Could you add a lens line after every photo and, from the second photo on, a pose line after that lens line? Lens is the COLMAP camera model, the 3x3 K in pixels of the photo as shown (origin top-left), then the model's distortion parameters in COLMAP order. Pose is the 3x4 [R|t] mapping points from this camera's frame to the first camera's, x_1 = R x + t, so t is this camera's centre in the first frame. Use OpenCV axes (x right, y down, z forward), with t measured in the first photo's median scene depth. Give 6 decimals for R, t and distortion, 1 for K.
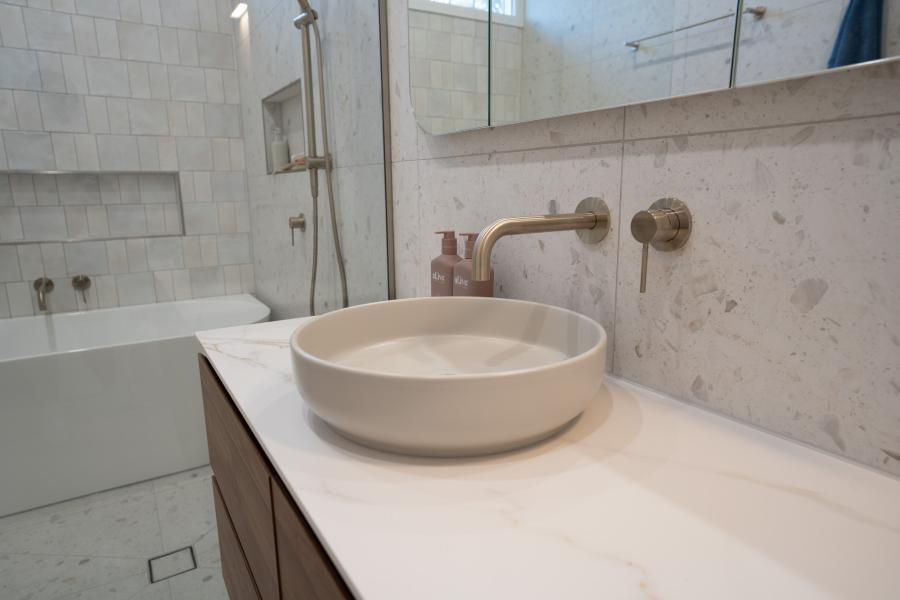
lens RADIAL K [[557.9, 0, 448.6], [0, 557.9, 298.5], [0, 0, 1]] dist [-0.026589, 0.051665]
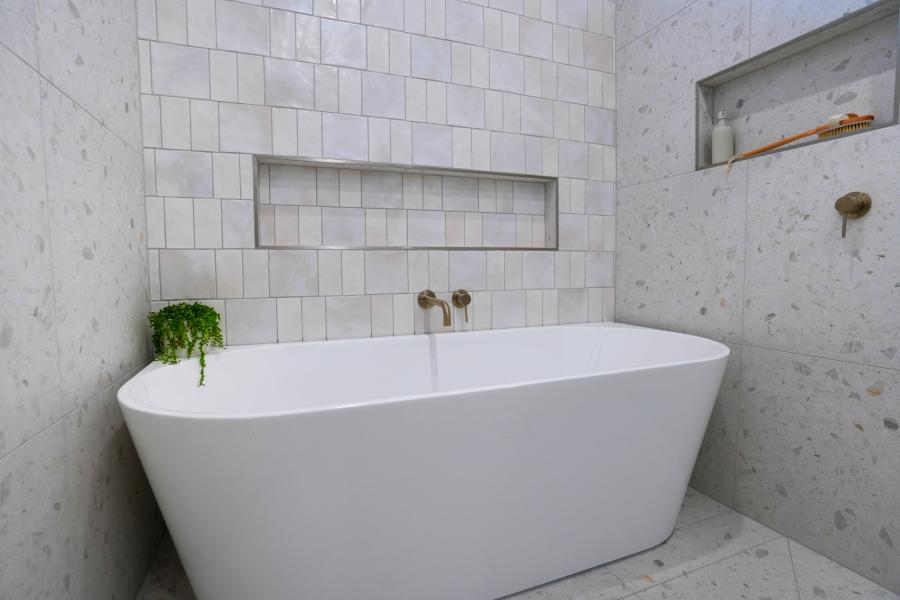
lens RADIAL K [[436.7, 0, 446.8], [0, 436.7, 296.9], [0, 0, 1]] dist [-0.078202, 0.030071]
pose [[0.985143, 0.016637, -0.170927, -0.790821], [-0.038456, 0.991393, -0.125143, 0.074191], [0.167374, 0.129857, 0.977304, 0.484075]]
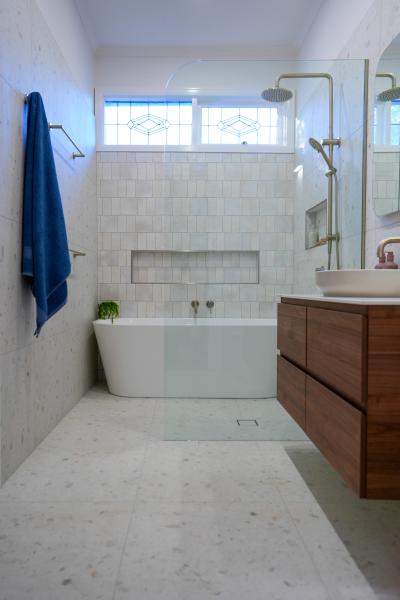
lens RADIAL K [[475.0, 0, 173.5], [0, 475.0, 300.4], [0, 0, 1]] dist [-0.038497, 0.117752]
pose [[0.845029, 0.031092, -0.533816, 0.208349], [-0.120983, 0.983537, -0.134230, 0.286555], [0.520854, 0.178011, 0.834879, -0.714230]]
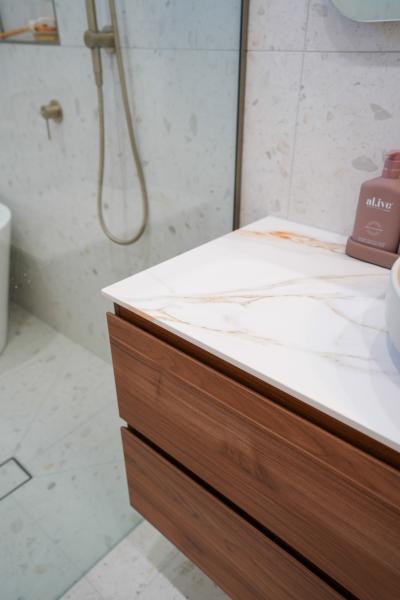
lens RADIAL K [[453.3, 0, 202.6], [0, 453.3, 300.1], [0, 0, 1]] dist [0.039055, 0.004389]
pose [[0.955012, -0.135512, 0.263797, -0.317221], [0.045785, 0.946206, 0.320310, -0.087565], [-0.293012, -0.293822, 0.909842, 0.214132]]
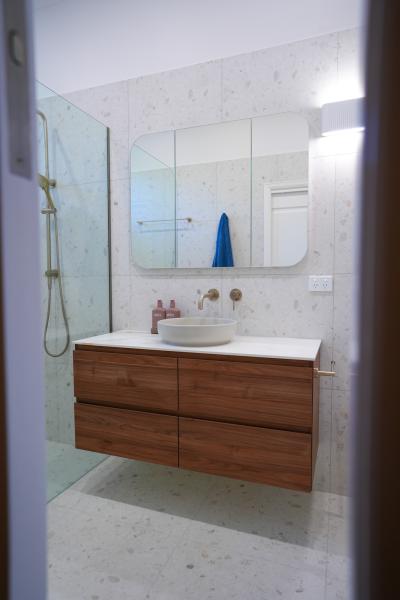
lens RADIAL K [[383.3, 0, 197.4], [0, 383.3, 299.7], [0, 0, 1]] dist [-0.028527, 0.046408]
pose [[0.789870, -0.020815, 0.612921, -0.685449], [0.114681, 0.986807, -0.114277, 0.086732], [-0.602456, 0.160554, 0.781837, -0.468842]]
